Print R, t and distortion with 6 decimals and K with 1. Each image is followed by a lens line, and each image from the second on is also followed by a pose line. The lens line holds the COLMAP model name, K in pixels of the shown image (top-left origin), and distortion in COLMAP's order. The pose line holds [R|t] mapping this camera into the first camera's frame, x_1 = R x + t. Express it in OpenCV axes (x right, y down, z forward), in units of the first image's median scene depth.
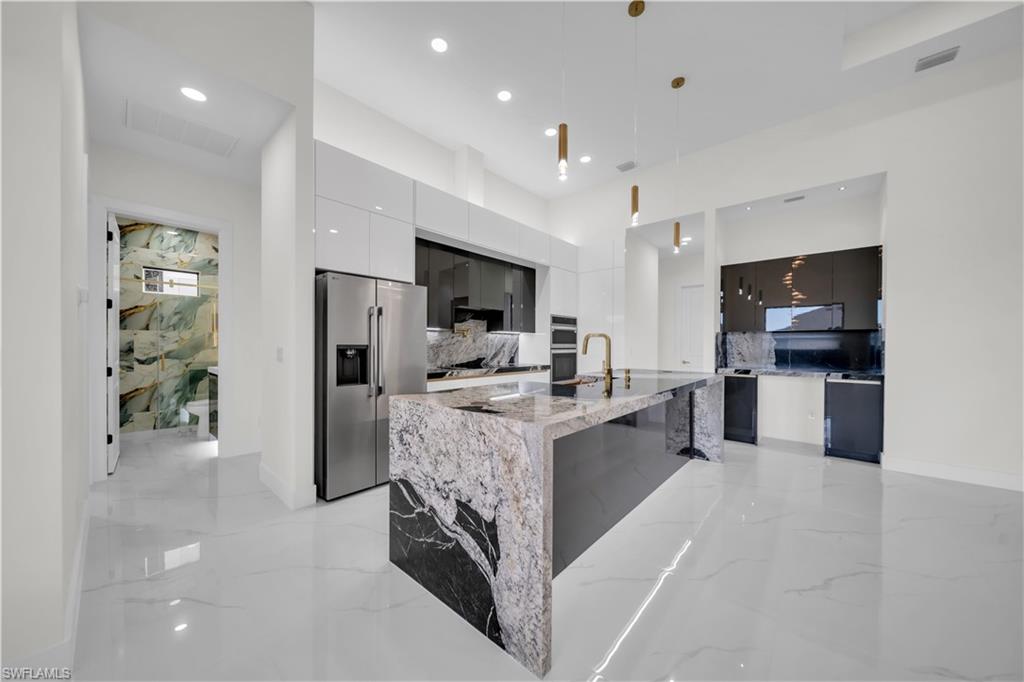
lens RADIAL K [[352.2, 0, 508.3], [0, 352.2, 346.6], [0, 0, 1]] dist [-0.000766, -0.000145]
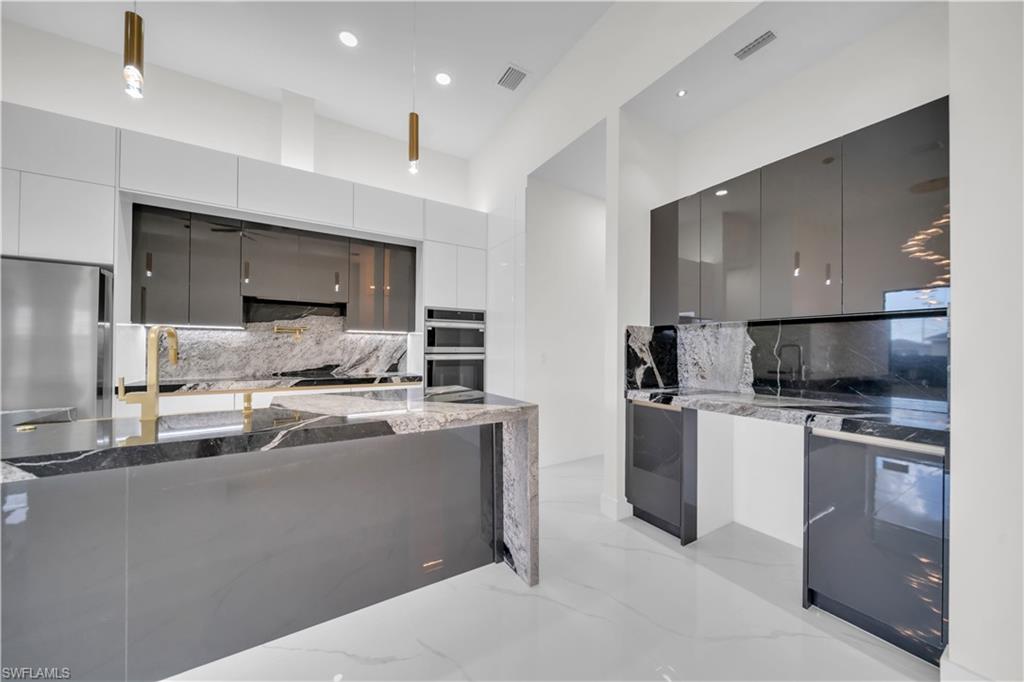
lens RADIAL K [[352.2, 0, 510.4], [0, 352.2, 347.3], [0, 0, 1]] dist [-0.000766, -0.000145]
pose [[0.957643, 0.000405, -0.287959, 0.598184], [-0.003457, 0.999943, -0.010091, -0.000030], [0.287939, 0.010659, 0.957590, 0.424197]]
